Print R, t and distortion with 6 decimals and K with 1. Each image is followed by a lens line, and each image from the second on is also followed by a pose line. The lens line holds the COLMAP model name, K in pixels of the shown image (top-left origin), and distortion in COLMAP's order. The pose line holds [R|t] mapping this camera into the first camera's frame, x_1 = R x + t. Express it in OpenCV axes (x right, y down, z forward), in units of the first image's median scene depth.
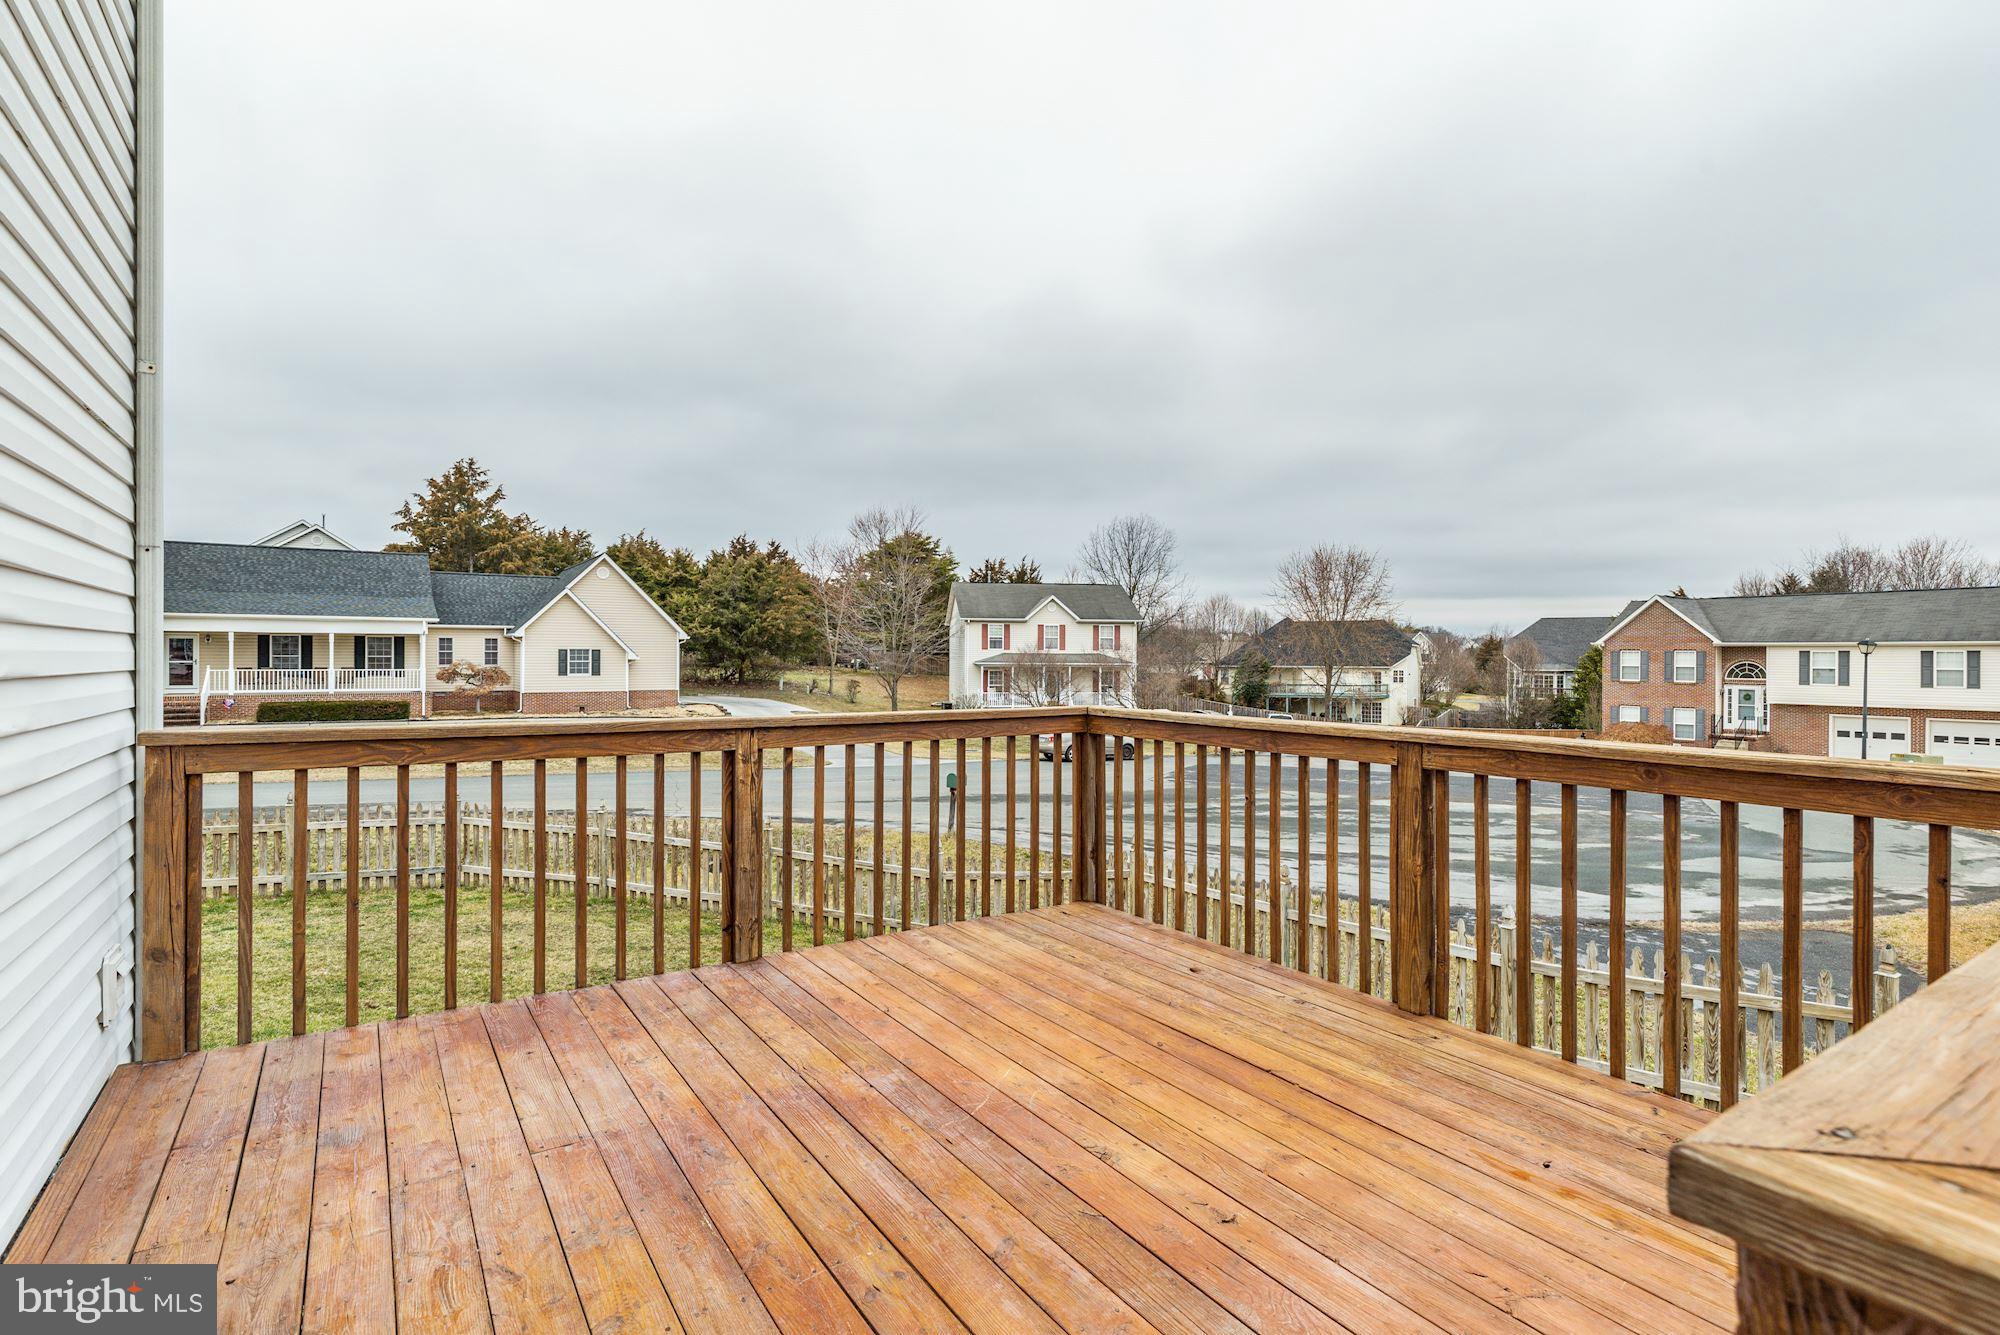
lens RADIAL K [[969.4, 0, 1000.0], [0, 969.4, 667.5], [0, 0, 1]] dist [0.000615, -0.000016]
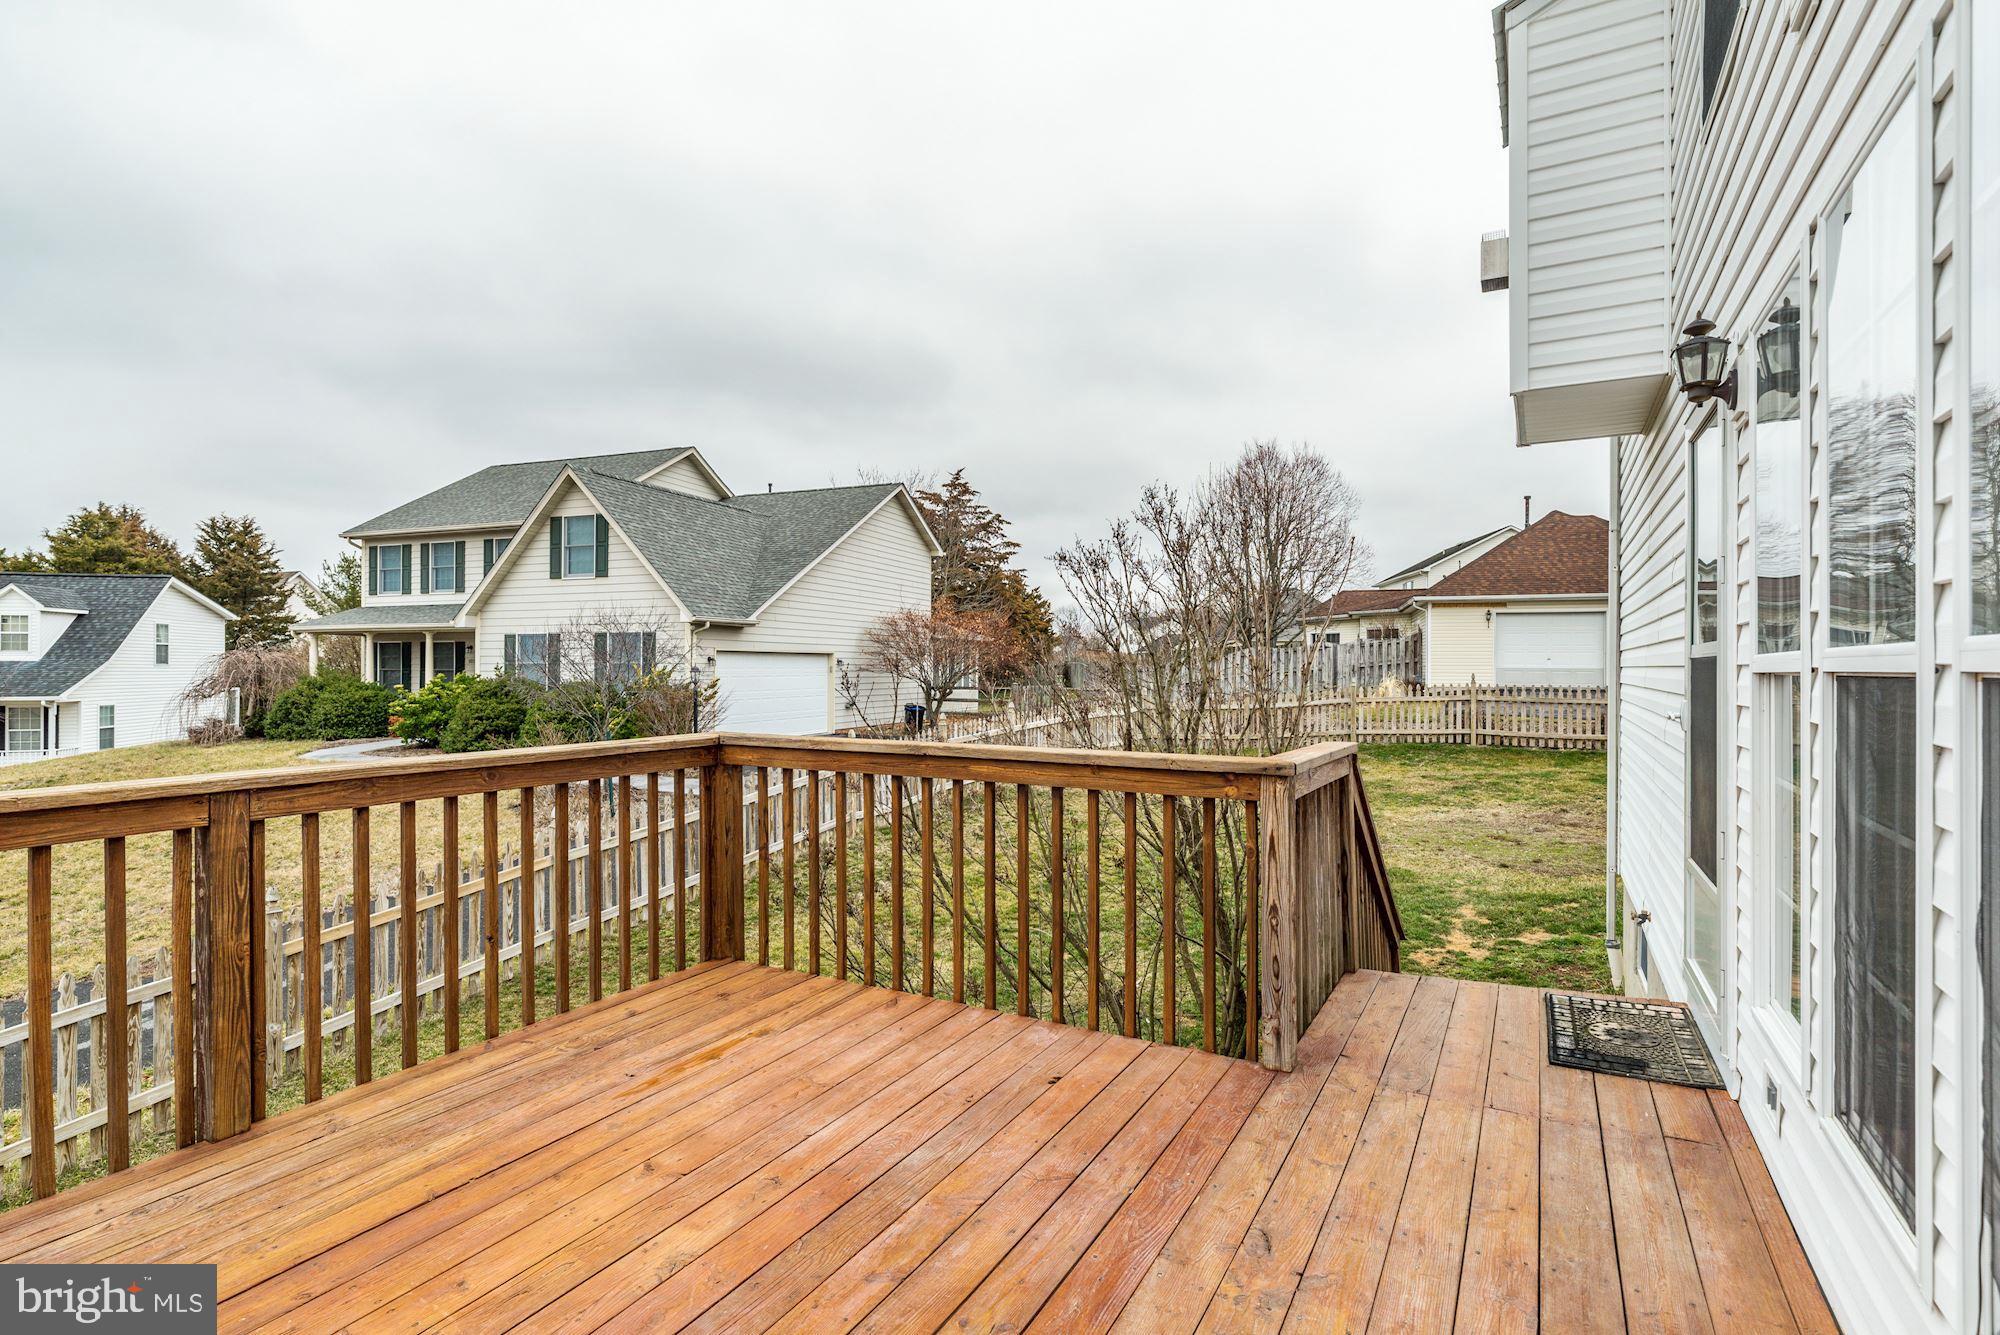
lens RADIAL K [[969.4, 0, 1000.0], [0, 969.4, 667.5], [0, 0, 1]] dist [0.000615, -0.000016]
pose [[-0.470489, -0.001475, 0.882405, -0.832574], [0.008021, 0.999950, 0.005948, -0.036308], [-0.882370, 0.009877, -0.470453, 1.204156]]
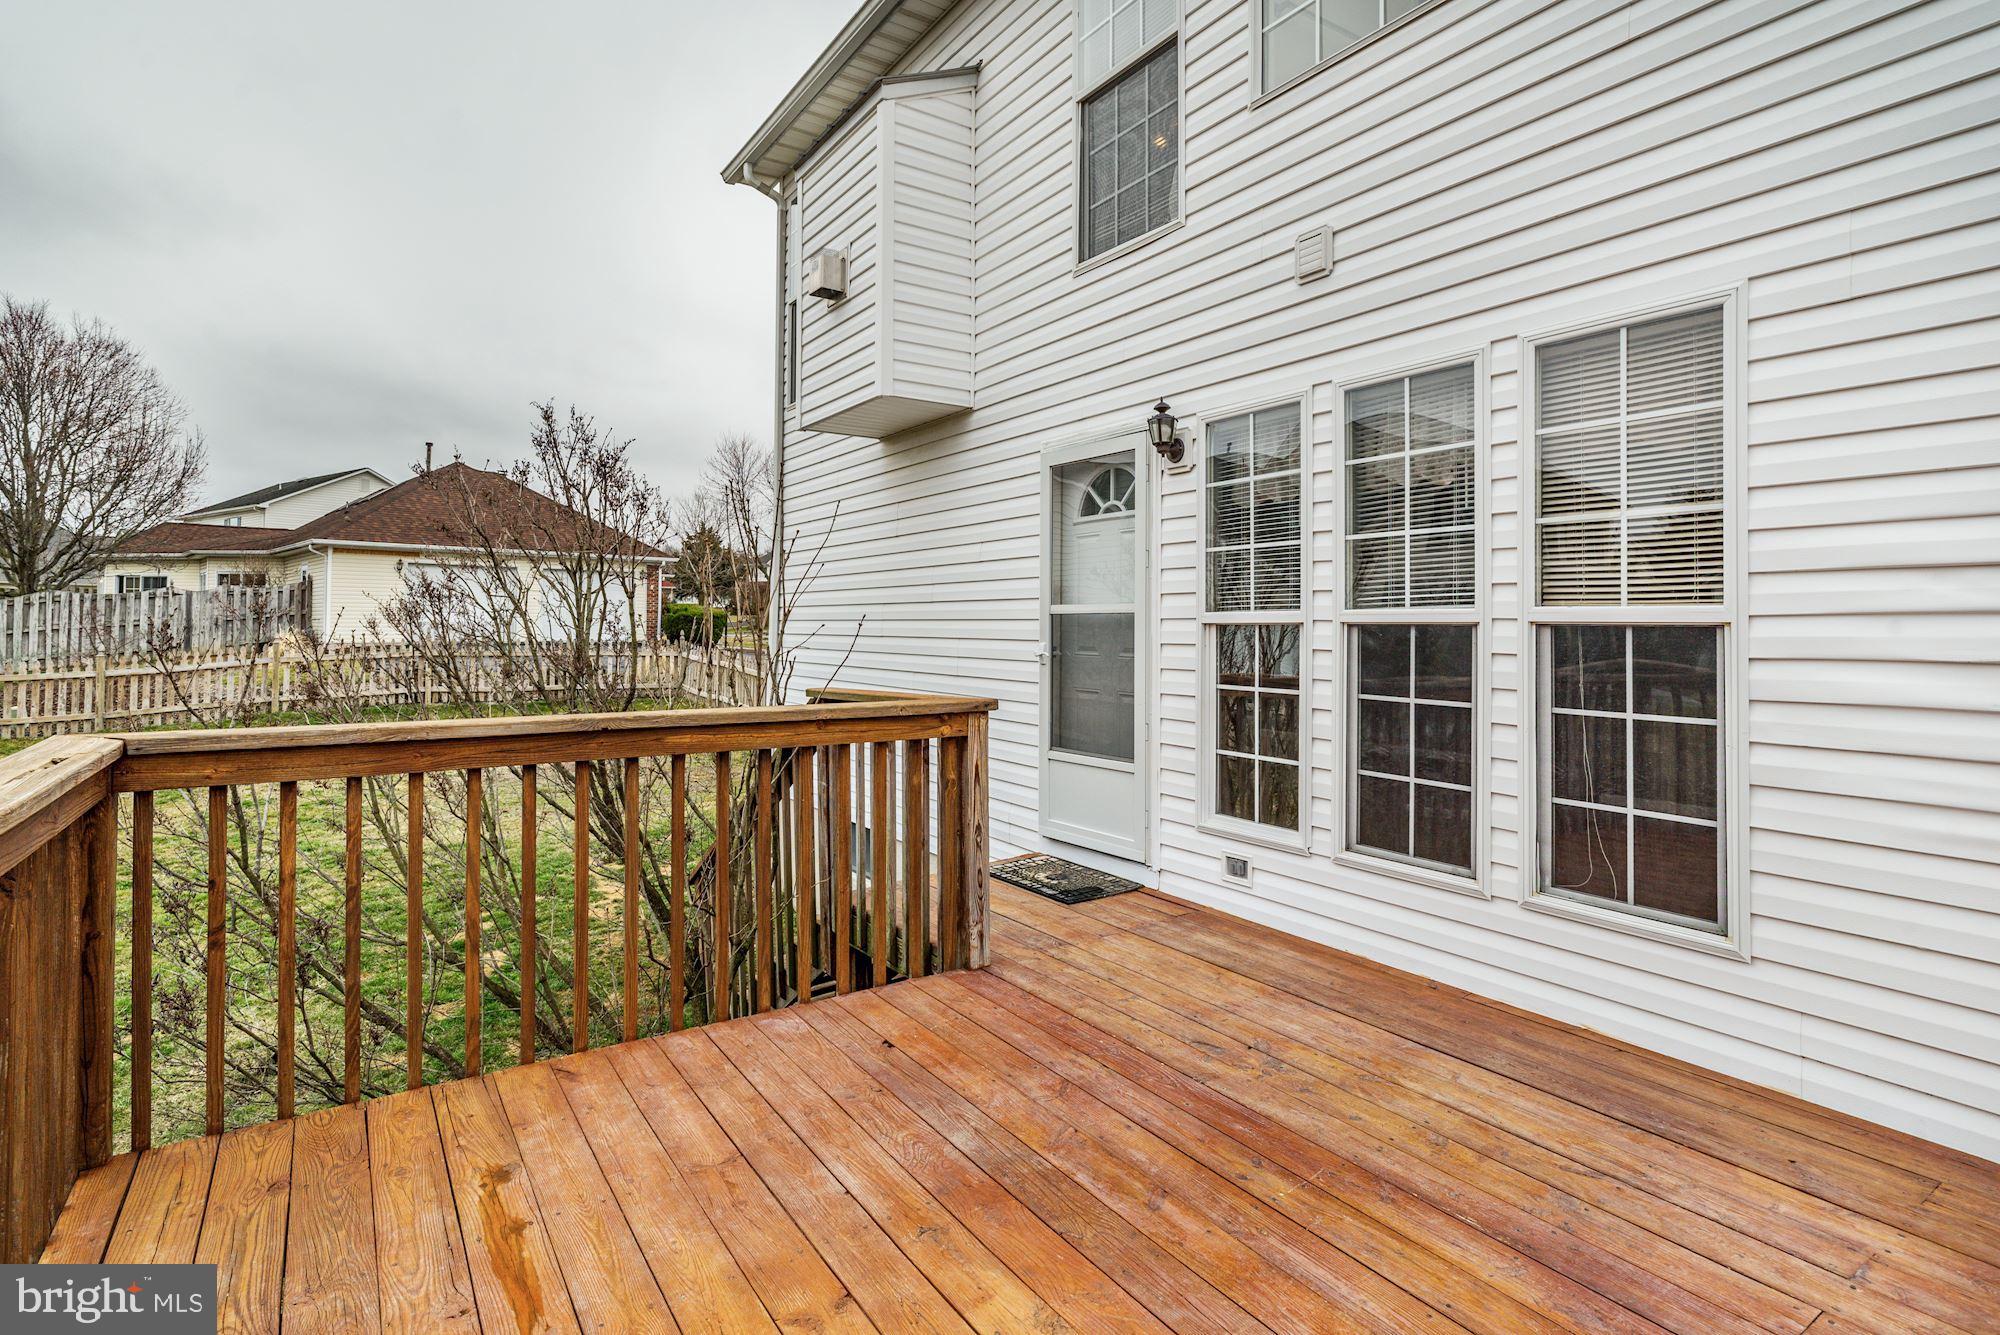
lens RADIAL K [[991.6, 0, 1019.5], [0, 991.6, 637.6], [0, 0, 1]] dist [-0.001909, -0.010513]
pose [[-0.999596, -0.005746, -0.027847, 0.164739], [-0.006370, 0.999730, 0.022368, -0.029249], [0.027711, 0.022536, -0.999362, 1.814846]]
